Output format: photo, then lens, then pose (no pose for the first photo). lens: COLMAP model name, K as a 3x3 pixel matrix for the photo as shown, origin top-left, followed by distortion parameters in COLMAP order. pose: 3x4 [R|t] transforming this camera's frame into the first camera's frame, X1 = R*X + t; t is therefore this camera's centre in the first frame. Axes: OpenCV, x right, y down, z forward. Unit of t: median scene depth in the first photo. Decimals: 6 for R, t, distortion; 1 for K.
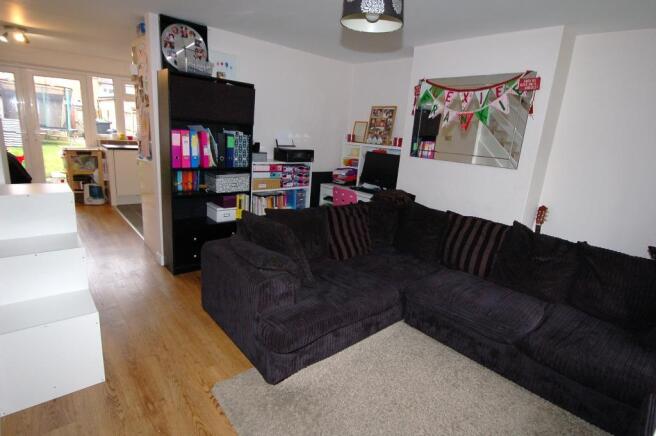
lens RADIAL K [[336.3, 0, 326.4], [0, 336.3, 216.3], [0, 0, 1]] dist [0.002148, -0.018010]
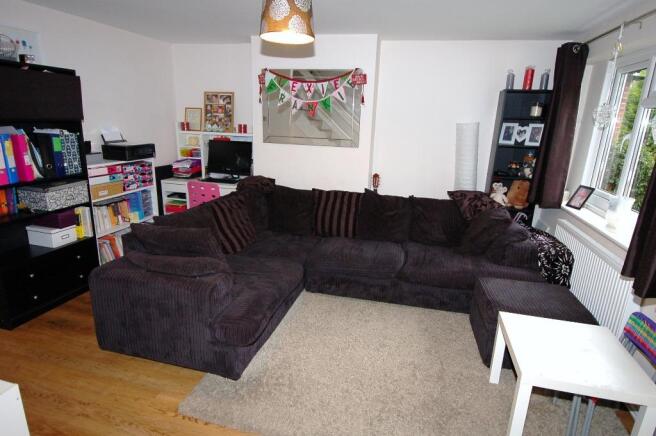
lens RADIAL K [[363.9, 0, 329.1], [0, 363.9, 217.4], [0, 0, 1]] dist [0.000645, -0.022257]
pose [[0.814967, -0.194689, 0.545825, -0.266028], [0.164715, 0.980851, 0.103923, -0.036672], [-0.555606, 0.005212, 0.831430, -0.056658]]
